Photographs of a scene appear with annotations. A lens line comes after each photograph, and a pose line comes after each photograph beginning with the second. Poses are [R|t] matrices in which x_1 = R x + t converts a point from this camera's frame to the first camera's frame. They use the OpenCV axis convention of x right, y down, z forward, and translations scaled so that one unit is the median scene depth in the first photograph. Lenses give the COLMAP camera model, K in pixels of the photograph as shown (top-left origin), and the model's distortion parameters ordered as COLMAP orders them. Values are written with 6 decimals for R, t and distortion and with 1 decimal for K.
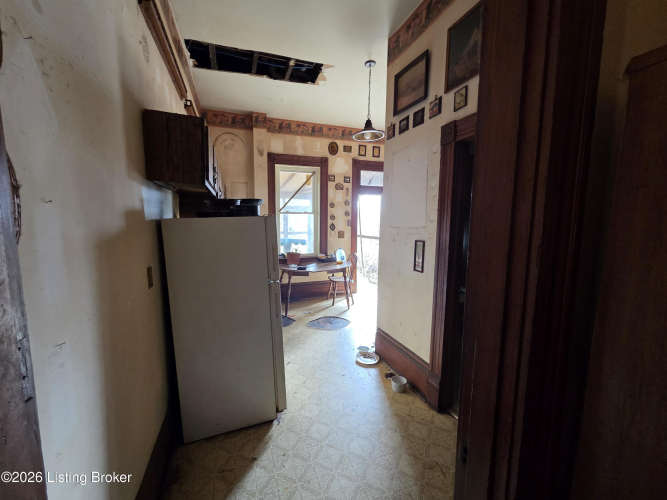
lens RADIAL K [[273.3, 0, 327.8], [0, 273.3, 248.6], [0, 0, 1]] dist [0.001186, -0.000365]
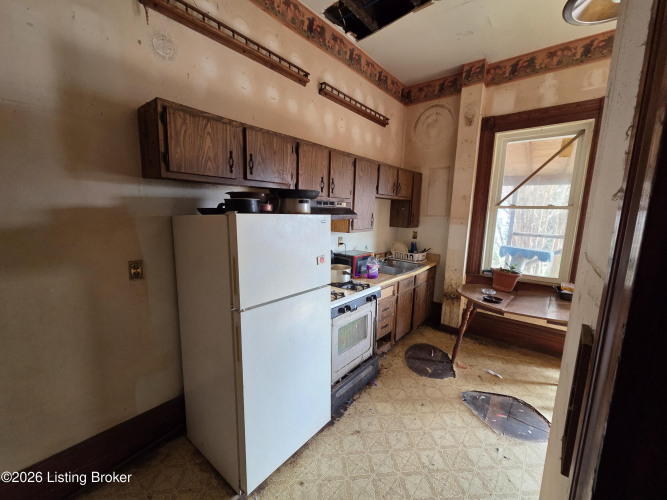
lens RADIAL K [[273.3, 0, 333.7], [0, 273.3, 249.0], [0, 0, 1]] dist [0.001186, -0.000365]
pose [[0.515930, 0.124815, -0.847489, 0.200075], [-0.106234, 0.991014, 0.081280, -0.045035], [0.850018, 0.048098, 0.524553, 0.340924]]
